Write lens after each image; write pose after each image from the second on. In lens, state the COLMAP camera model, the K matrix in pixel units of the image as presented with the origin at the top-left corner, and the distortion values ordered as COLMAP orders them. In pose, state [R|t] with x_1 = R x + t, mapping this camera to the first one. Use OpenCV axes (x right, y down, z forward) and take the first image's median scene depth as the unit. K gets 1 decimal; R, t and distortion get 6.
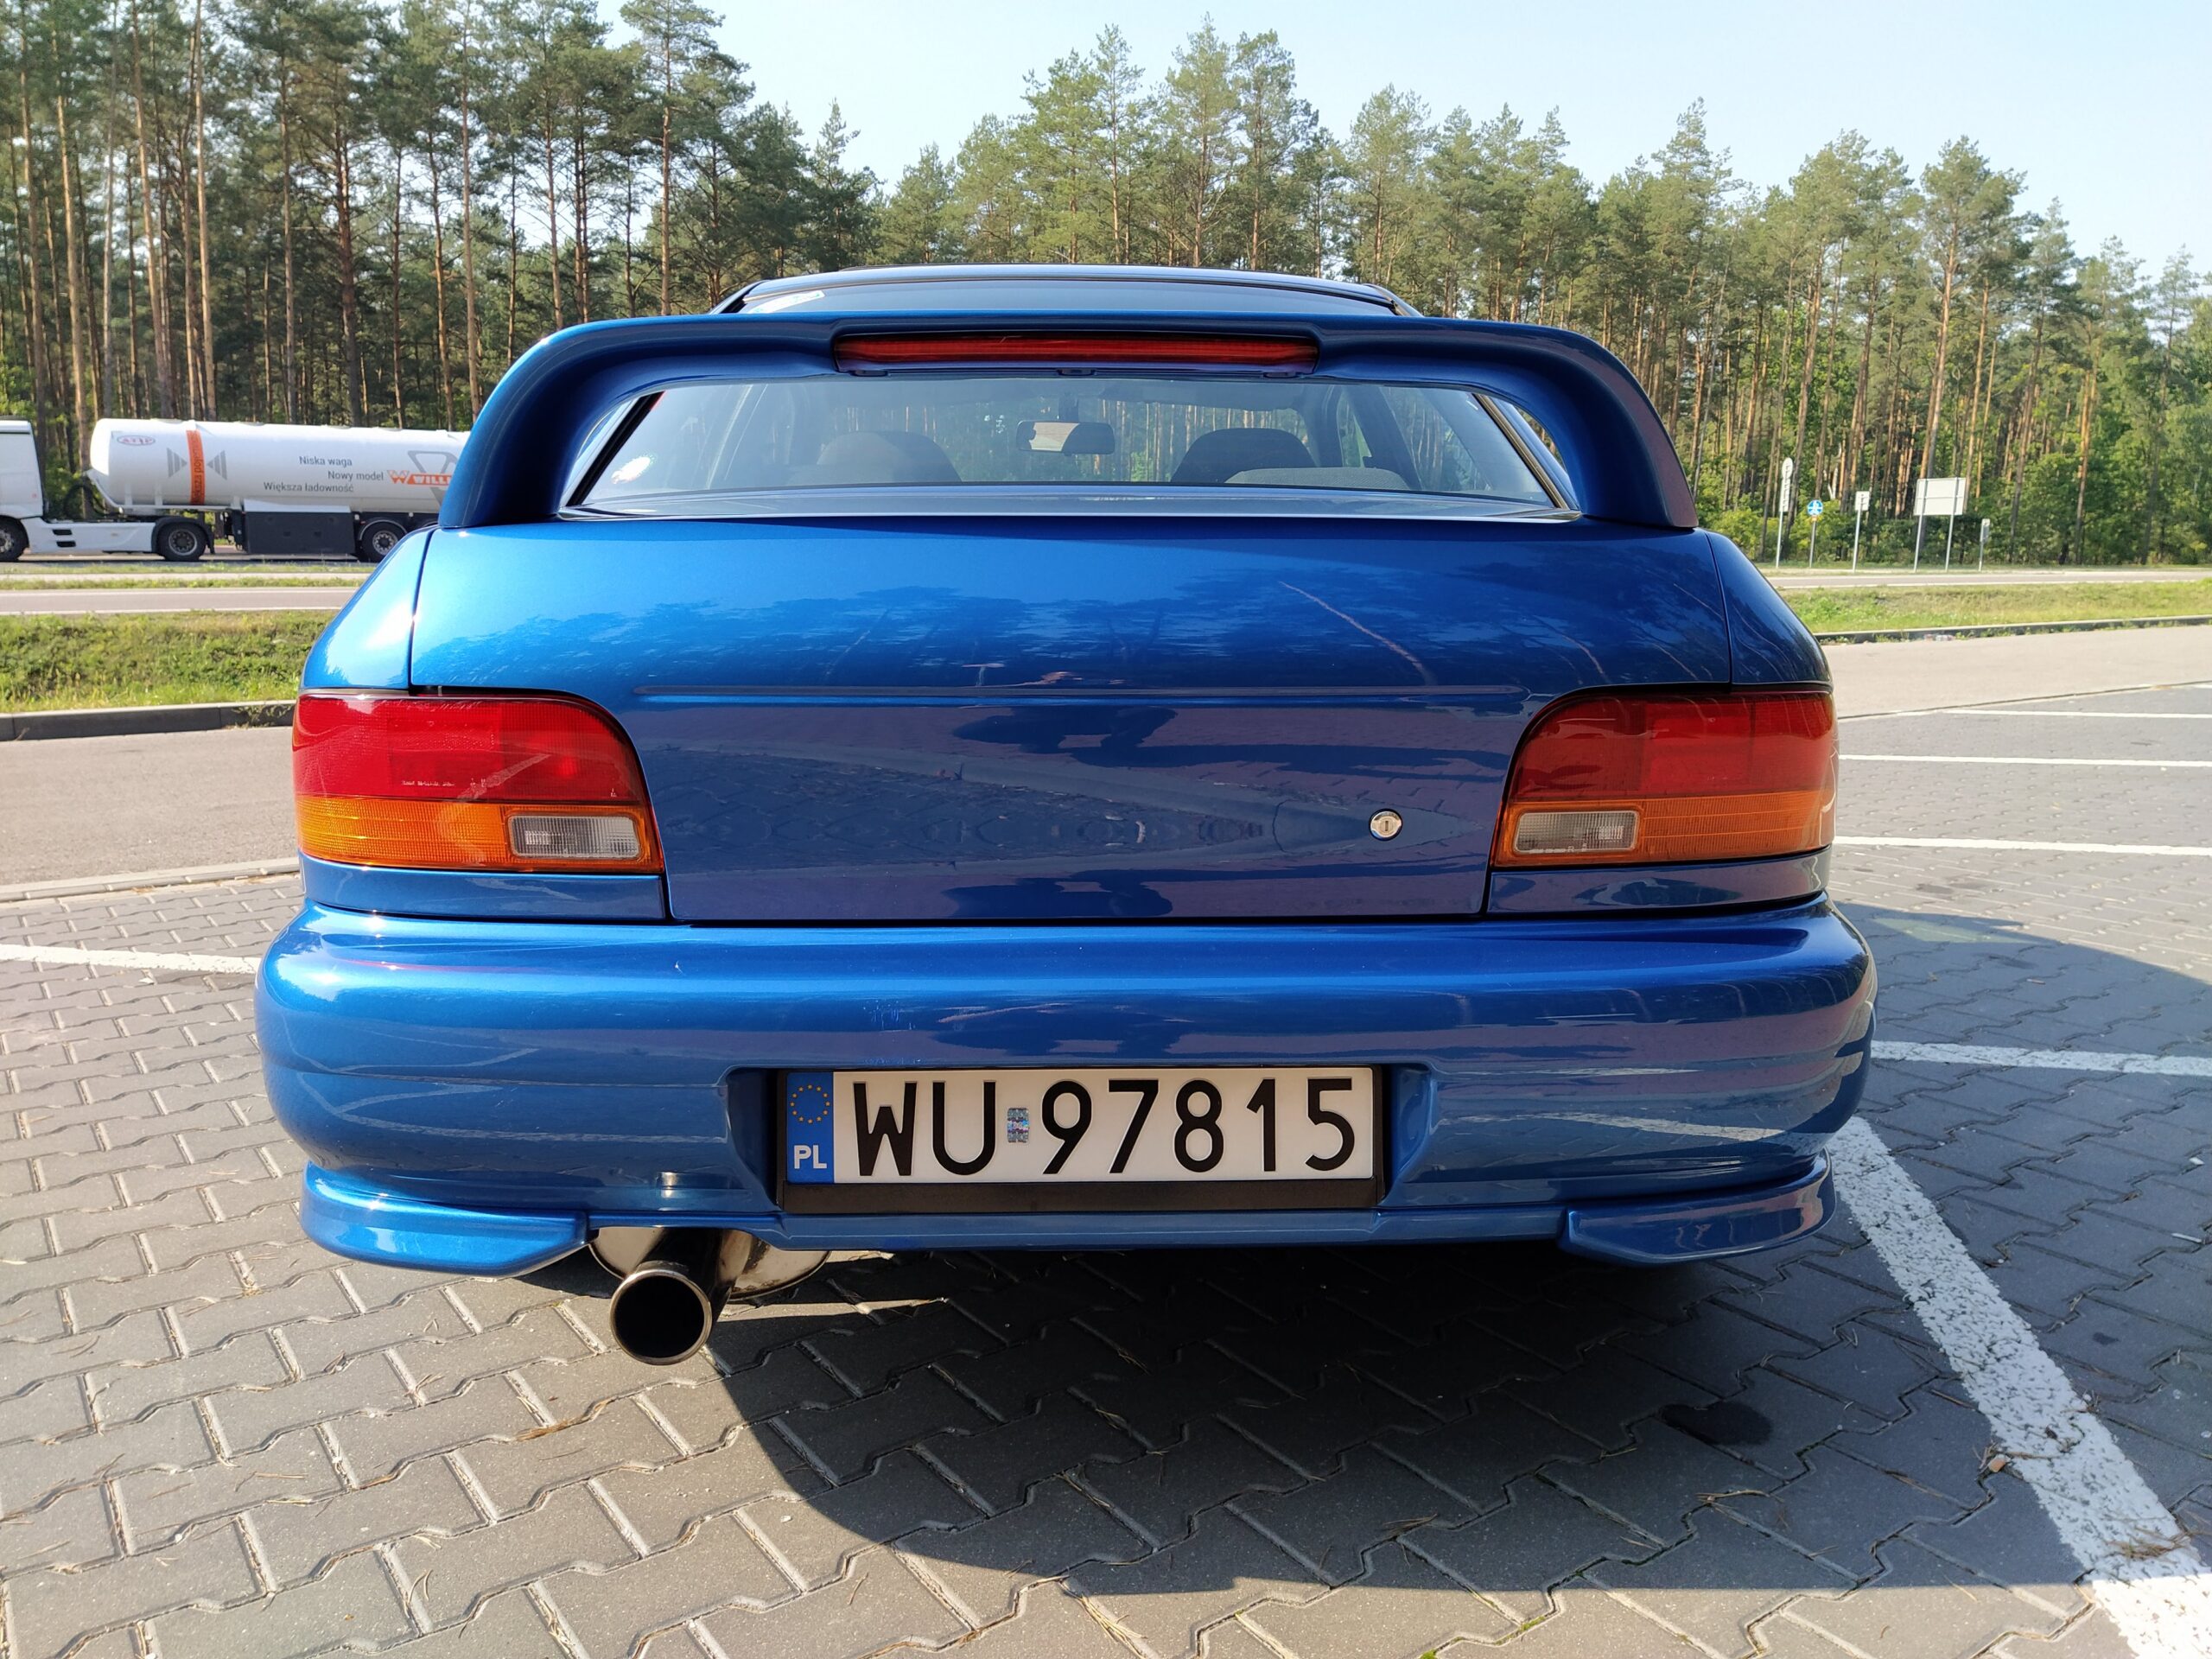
lens RADIAL K [[1658.7, 0, 1093.7], [0, 1658.7, 815.6], [0, 0, 1]] dist [0.061320, -0.073368]
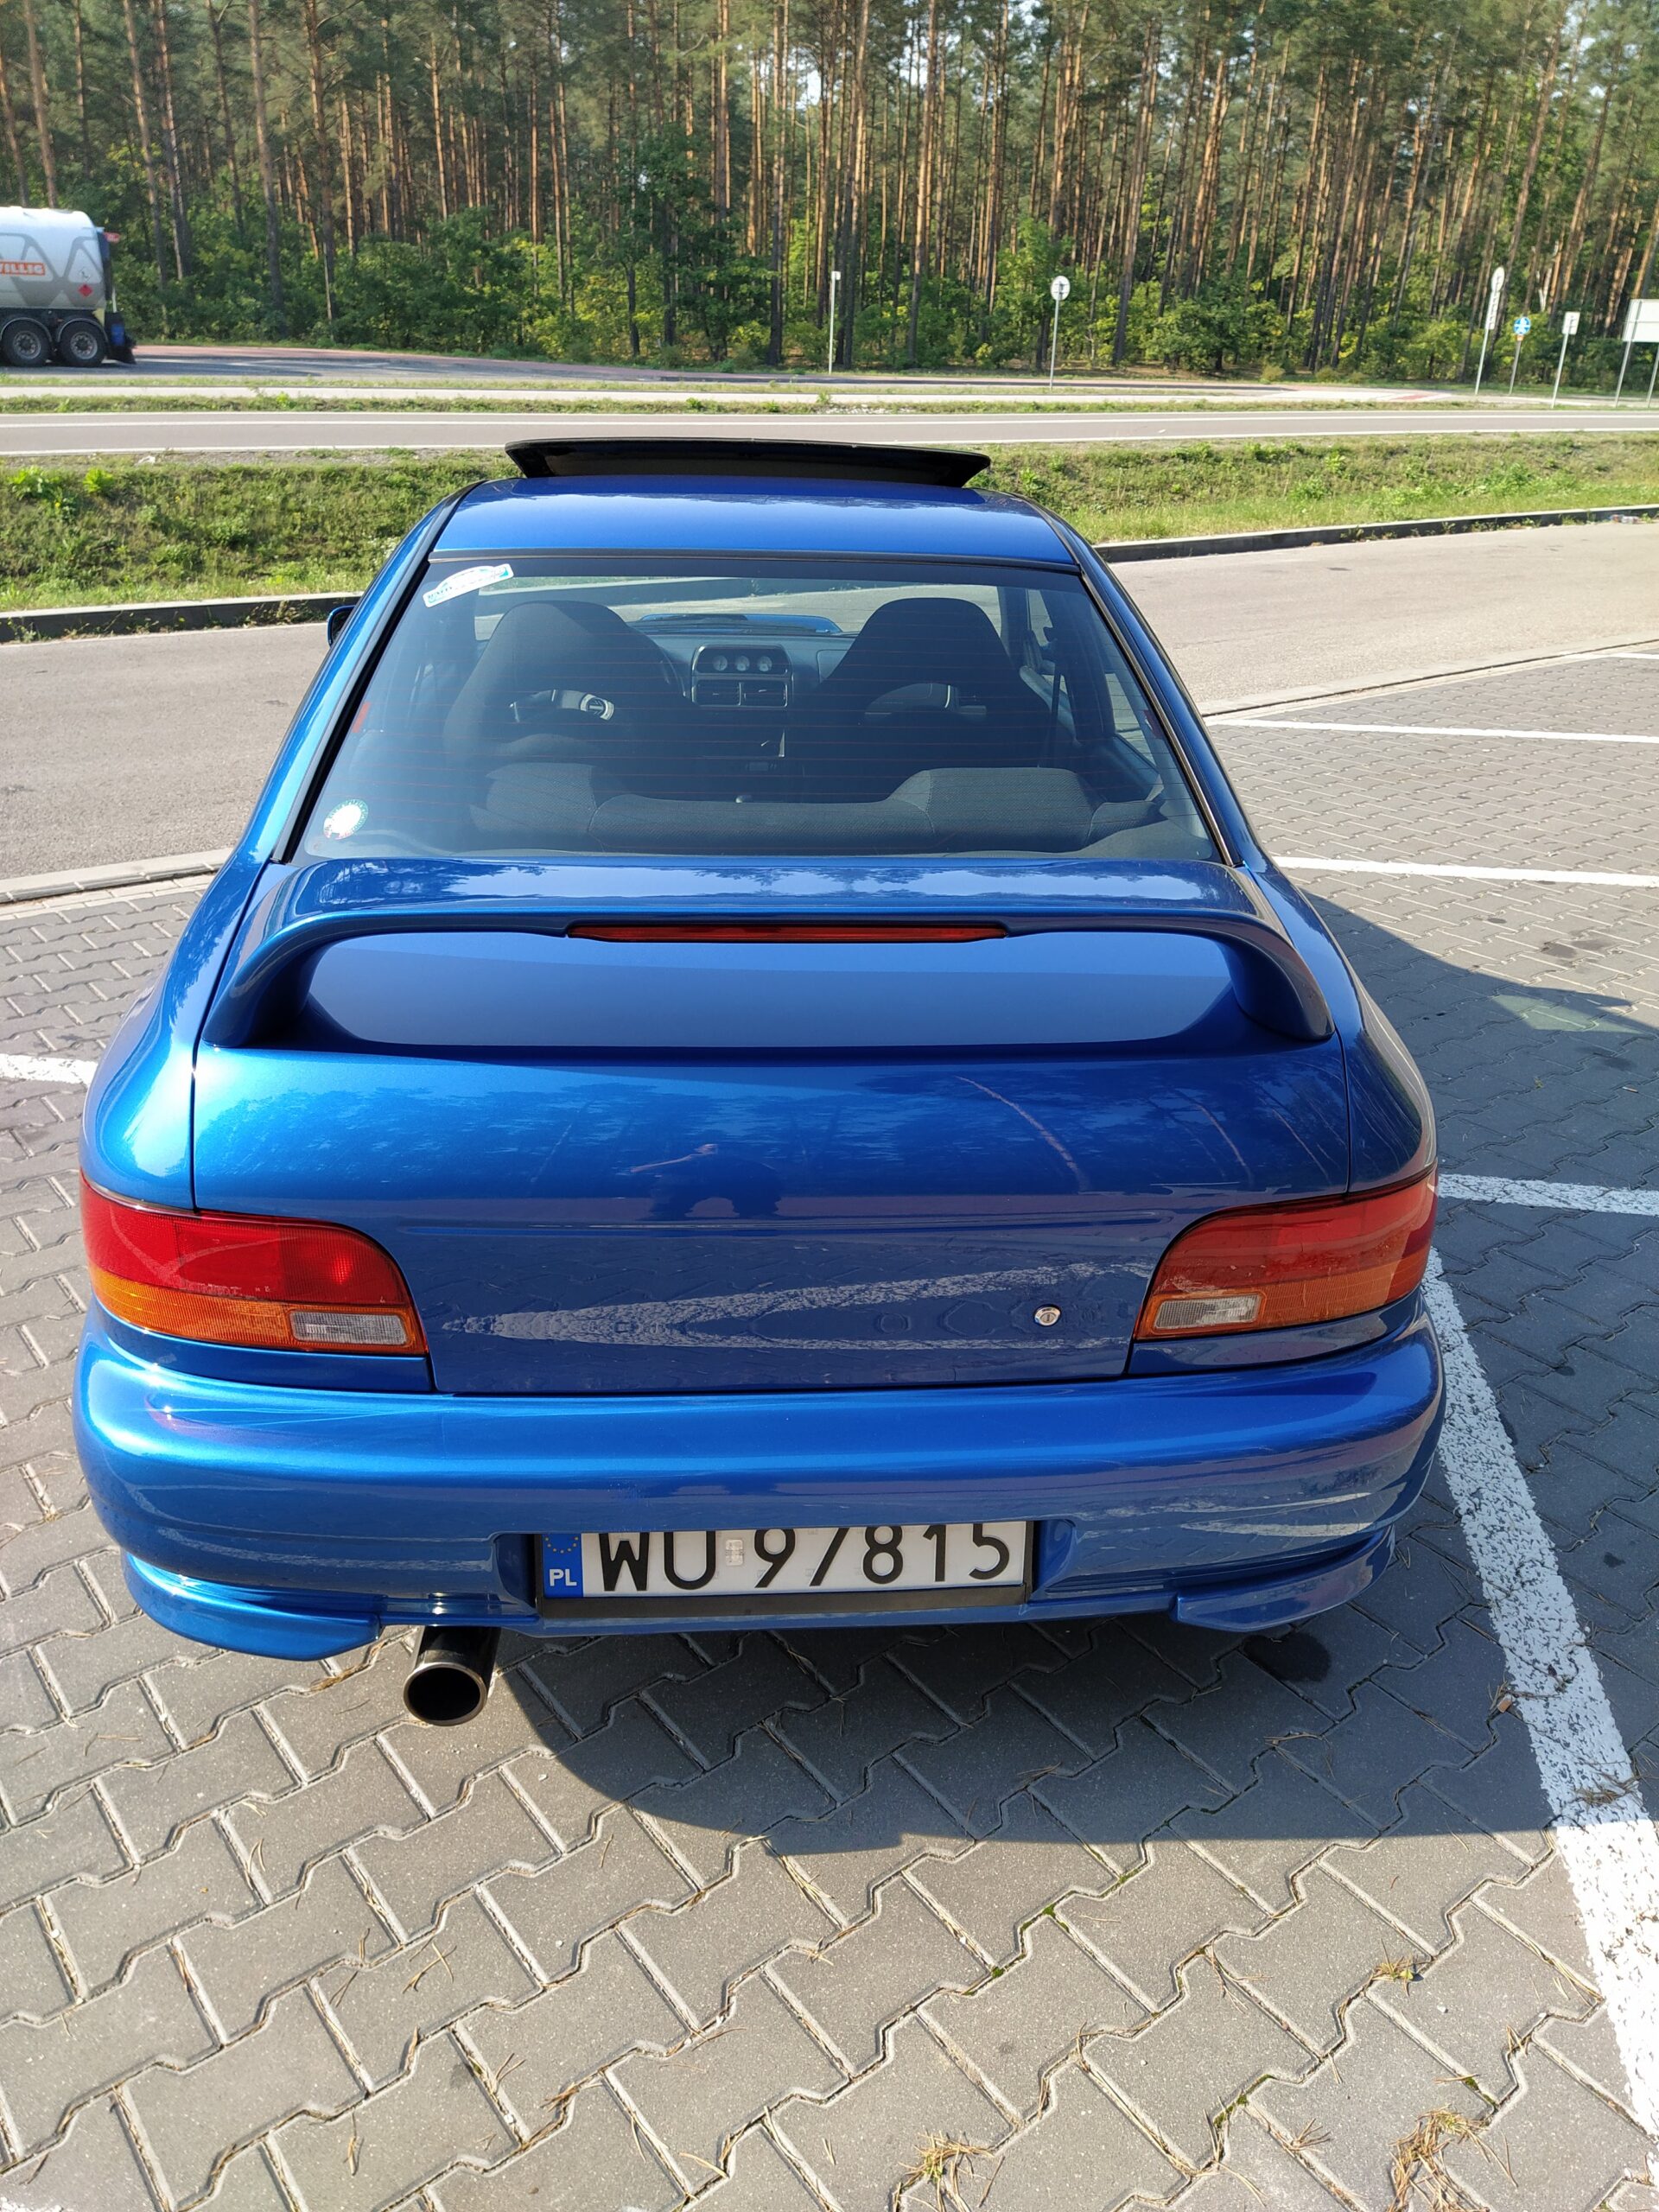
lens RADIAL K [[1658.7, 0, 826.0], [0, 1658.7, 1106.9], [0, 0, 1]] dist [0.061320, -0.073368]
pose [[0.998910, 0.001630, 0.046641, -0.030550], [-0.014109, 0.963171, 0.268520, -0.383118], [-0.044485, -0.268885, 0.962144, -0.070875]]
